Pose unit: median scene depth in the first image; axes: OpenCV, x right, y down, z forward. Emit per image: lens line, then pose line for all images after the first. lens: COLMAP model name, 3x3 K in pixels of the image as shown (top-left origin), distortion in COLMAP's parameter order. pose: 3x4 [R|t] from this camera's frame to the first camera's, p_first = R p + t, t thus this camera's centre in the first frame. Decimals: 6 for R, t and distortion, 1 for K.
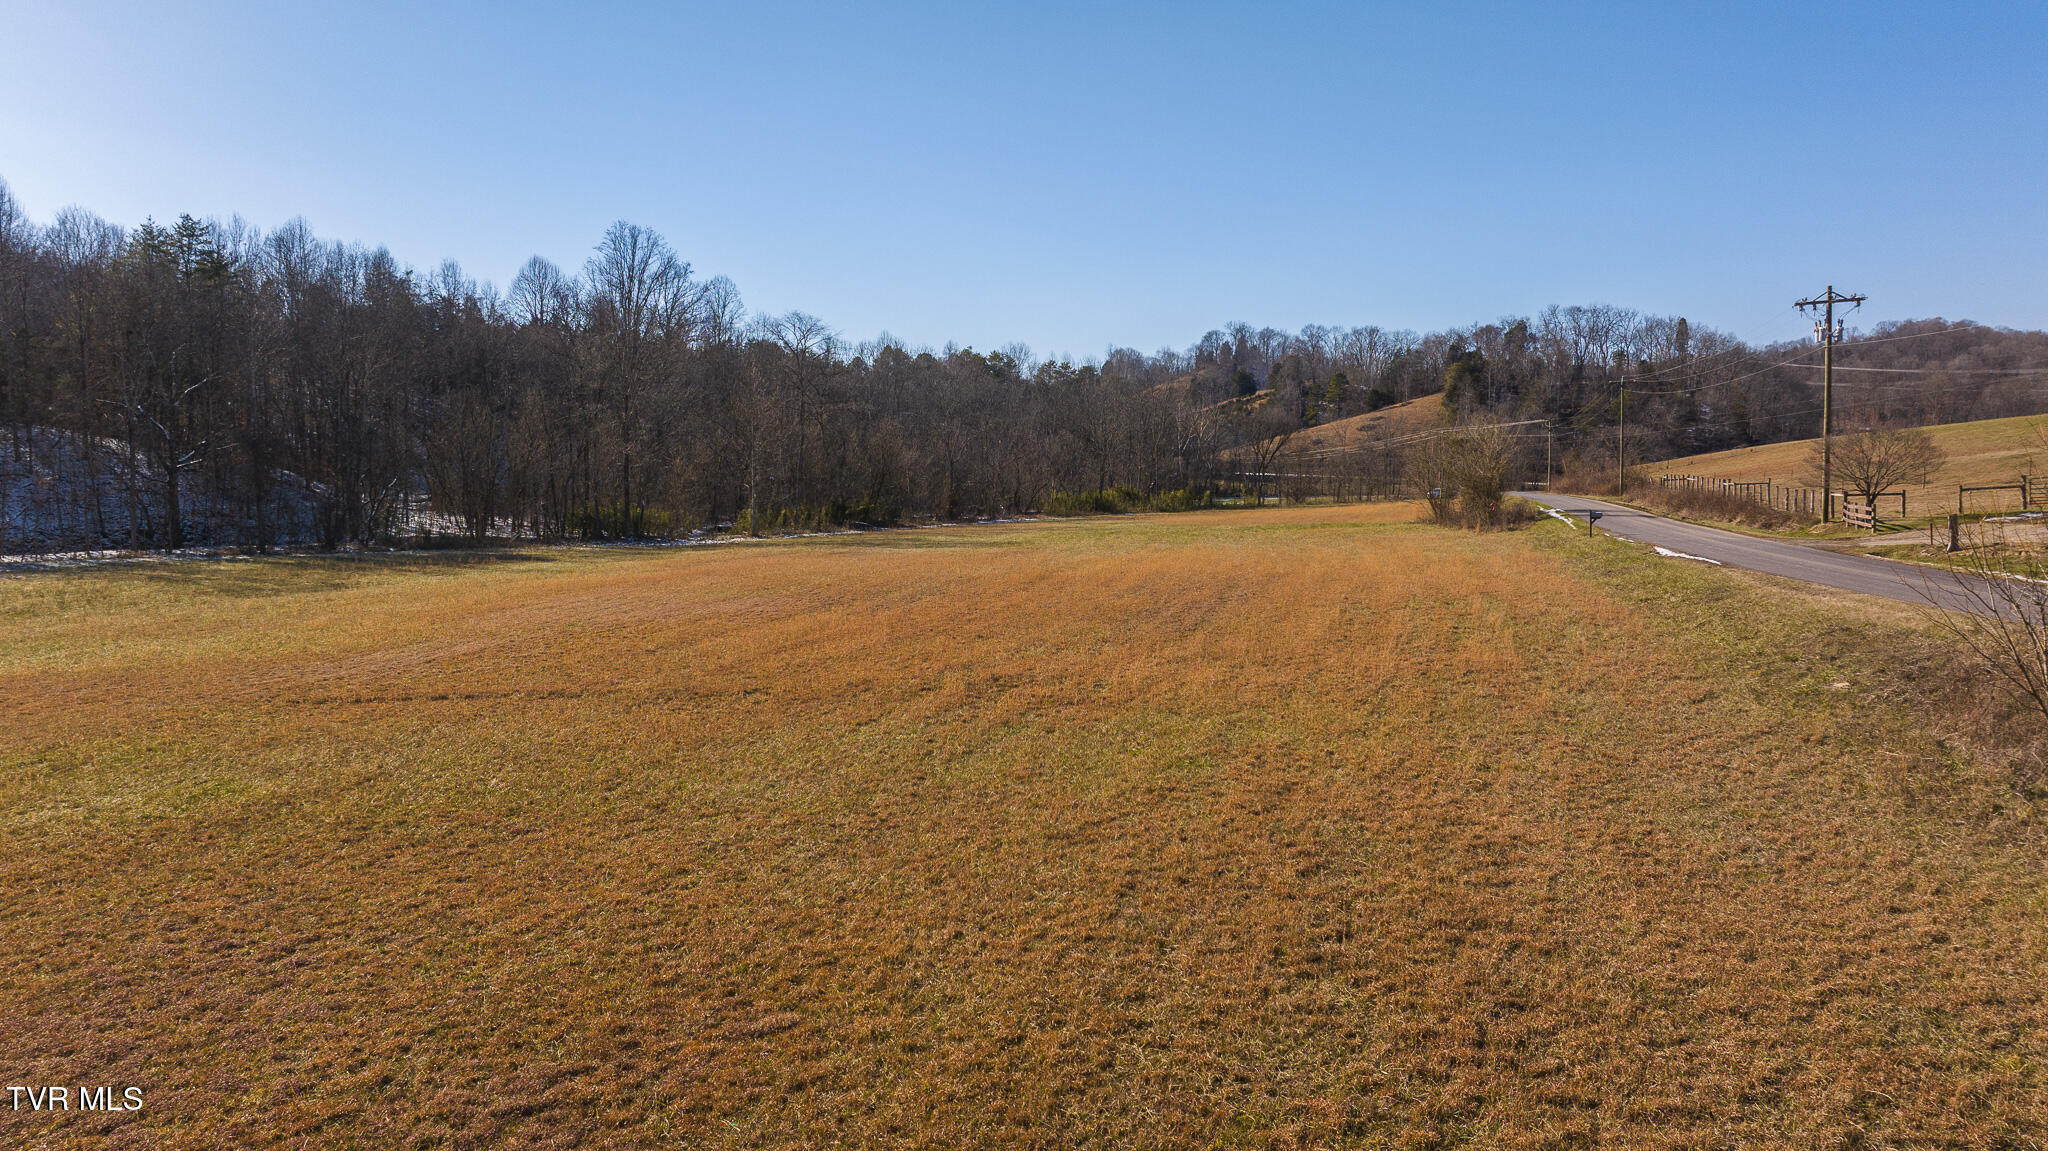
lens RADIAL K [[1439.2, 0, 1024.0], [0, 1439.2, 575.5], [0, 0, 1]] dist [-0.039966, 0.042636]
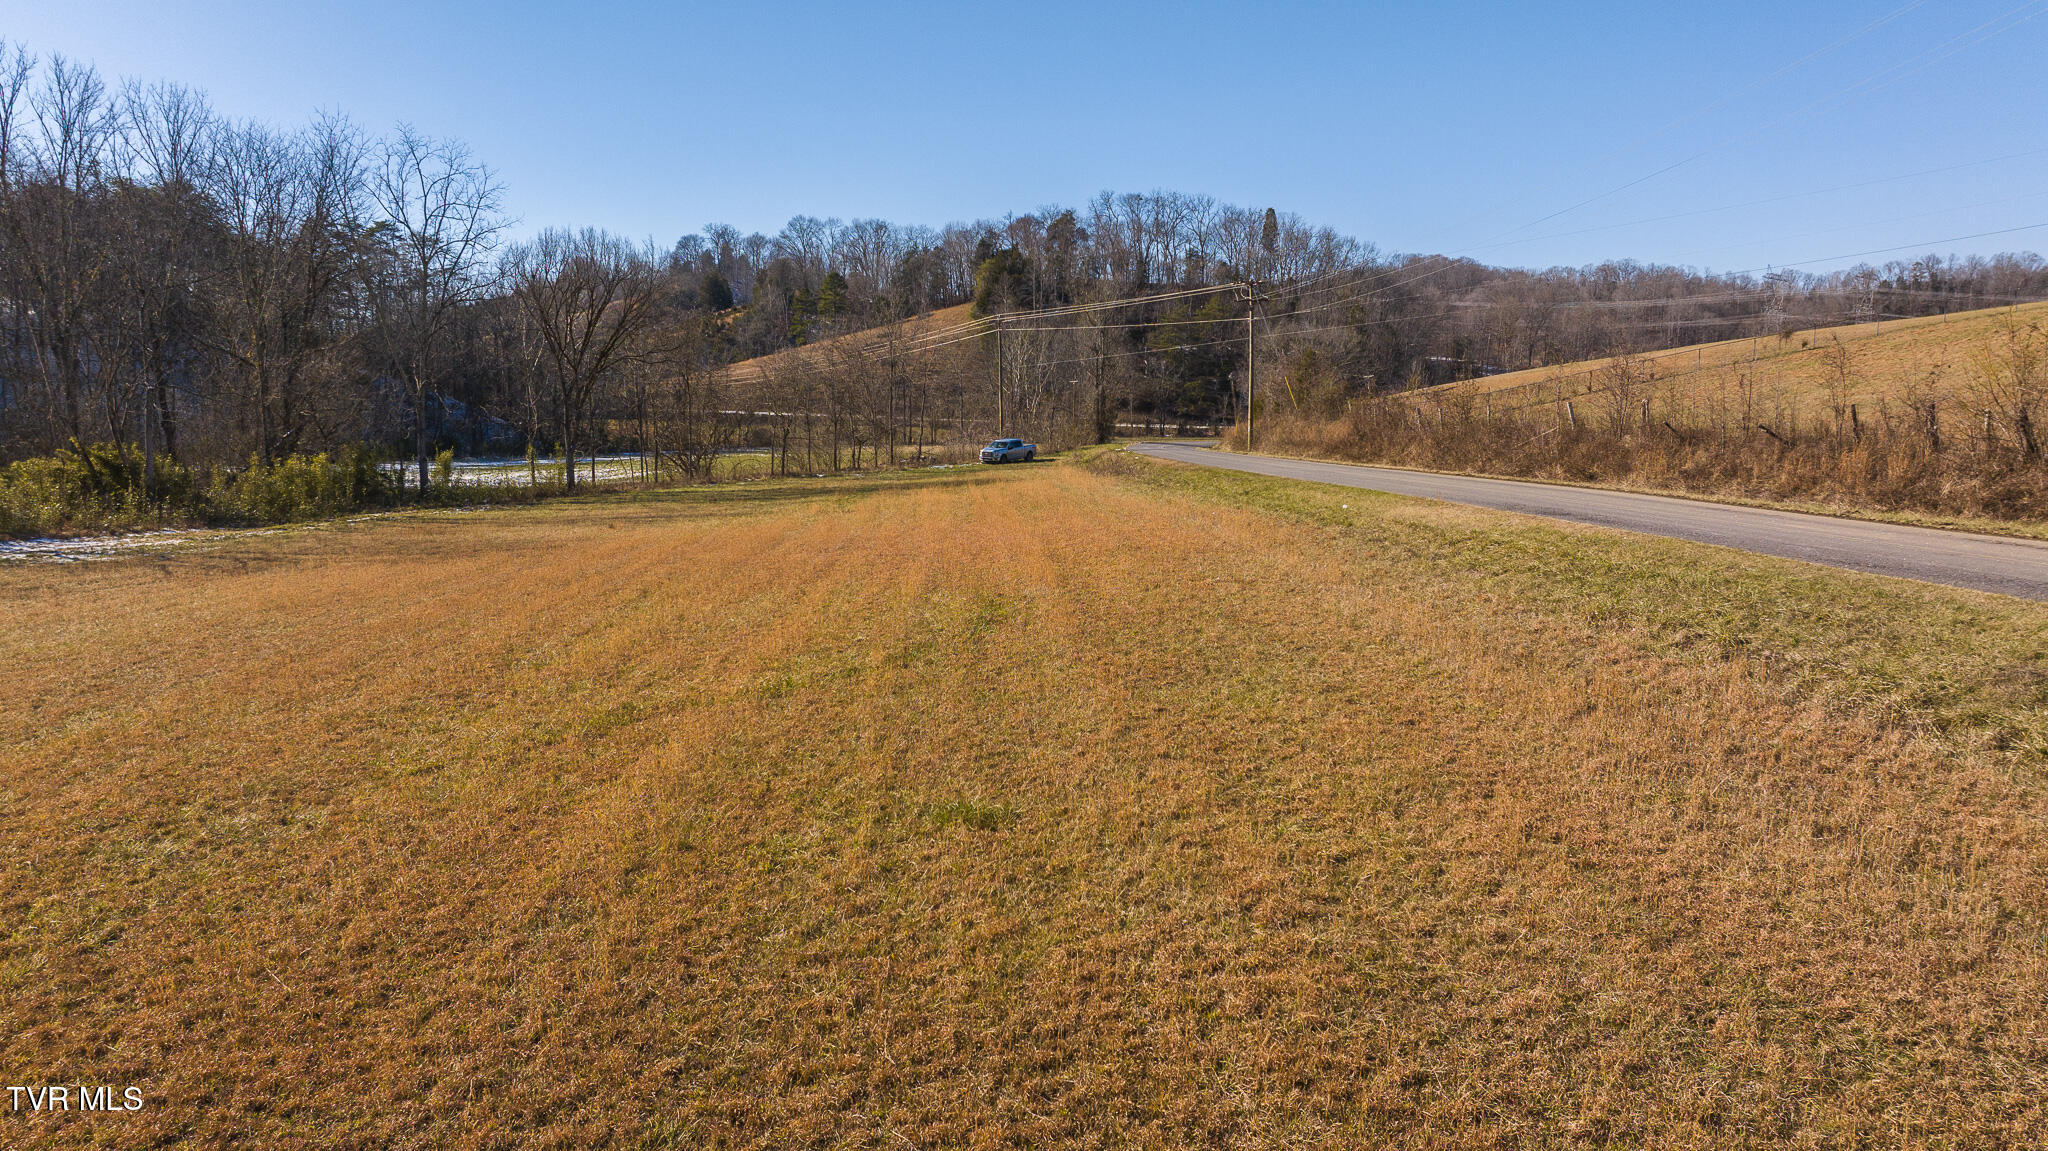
lens RADIAL K [[1439.2, 0, 1024.0], [0, 1439.2, 575.5], [0, 0, 1]] dist [-0.039966, 0.042636]
pose [[0.946094, -0.036926, 0.321779, 0.072178], [0.023024, 0.998634, 0.046904, -0.019784], [-0.323071, -0.036968, 0.945652, 0.279586]]
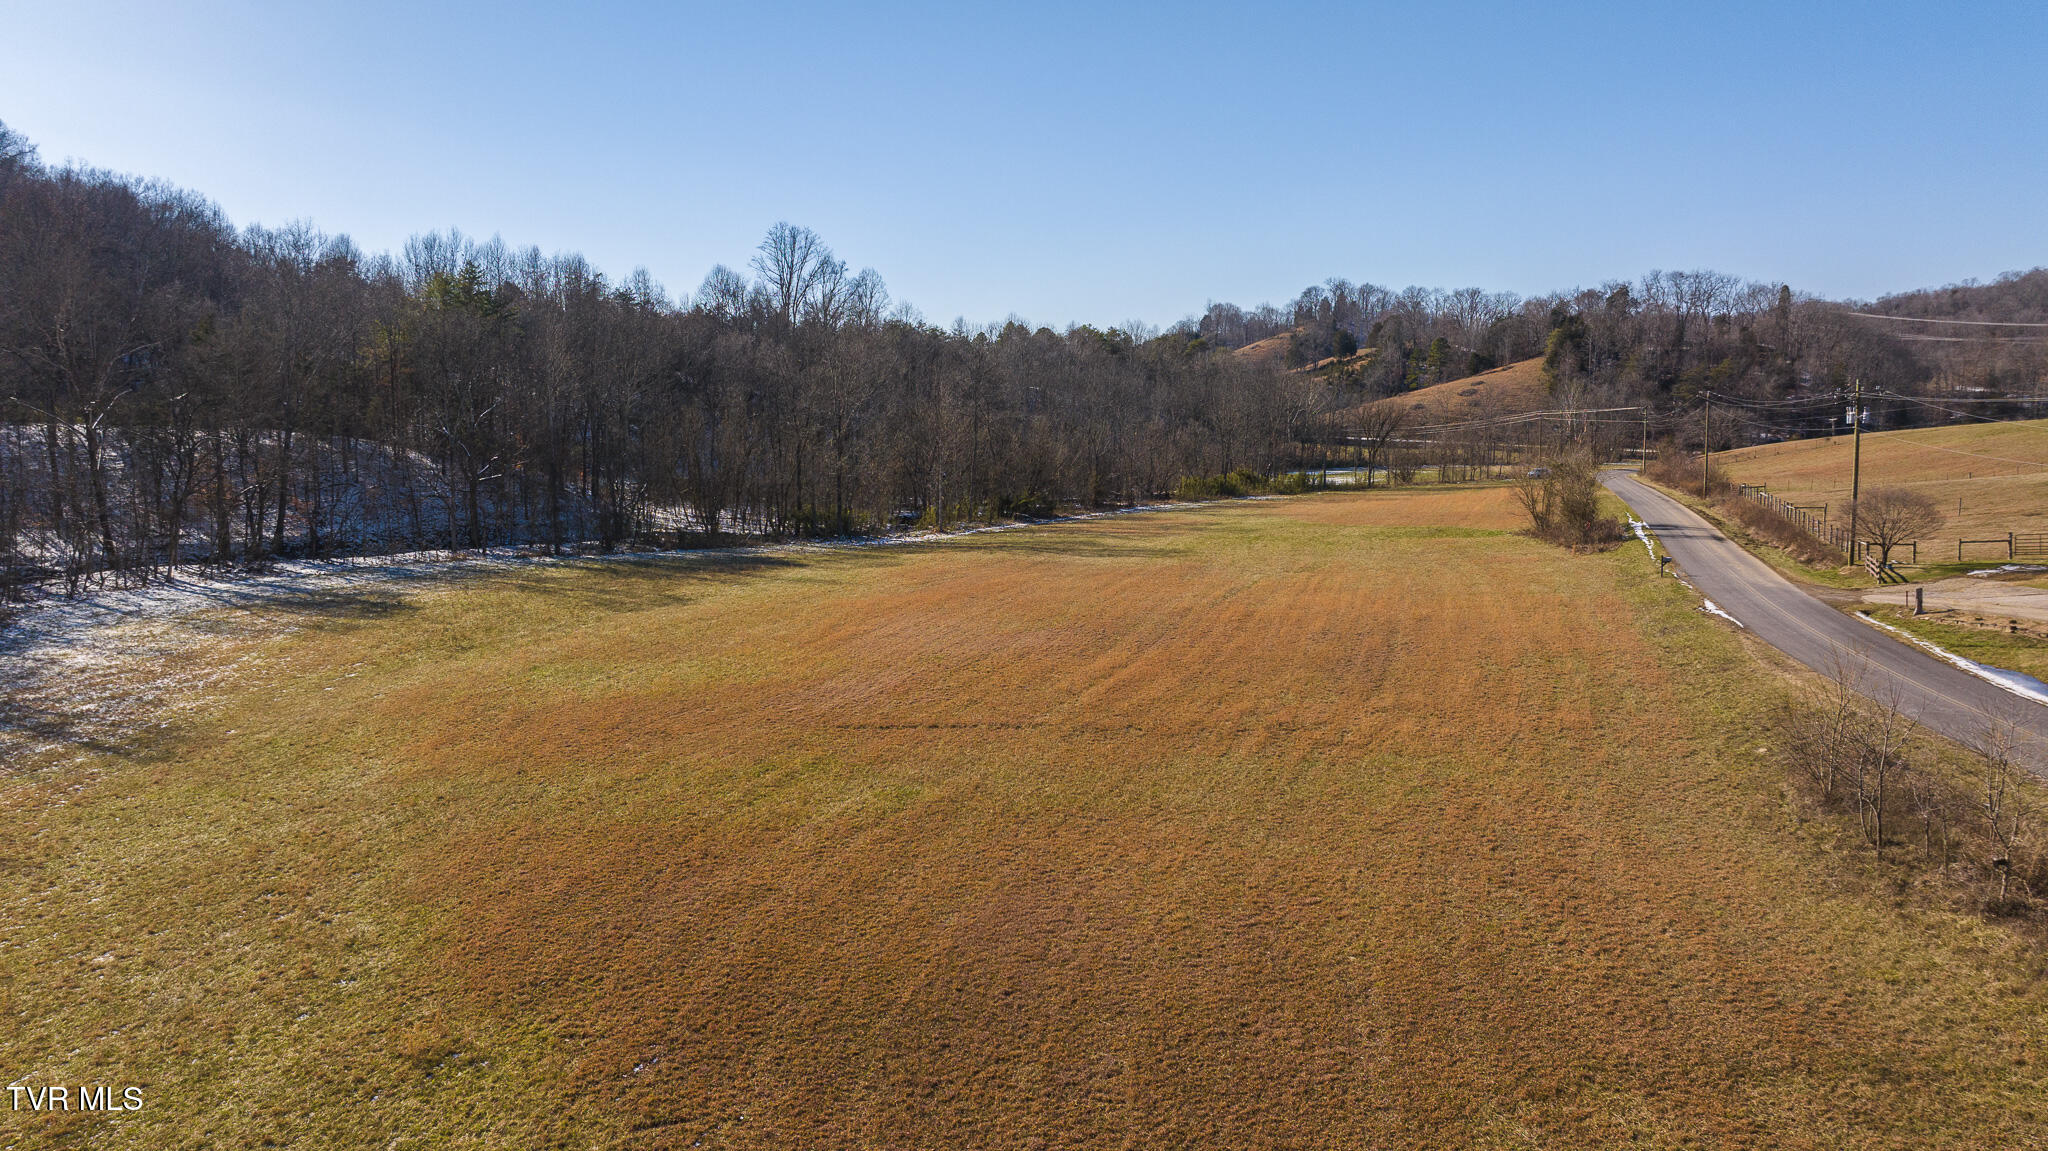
lens RADIAL K [[1444.3, 0, 1024.0], [0, 1444.3, 575.5], [0, 0, 1]] dist [-0.067638, 0.075915]
pose [[0.998133, 0.008205, -0.060525, -0.013021], [-0.005870, 0.999235, 0.038654, -0.009937], [0.060796, -0.038227, 0.997418, -0.041818]]
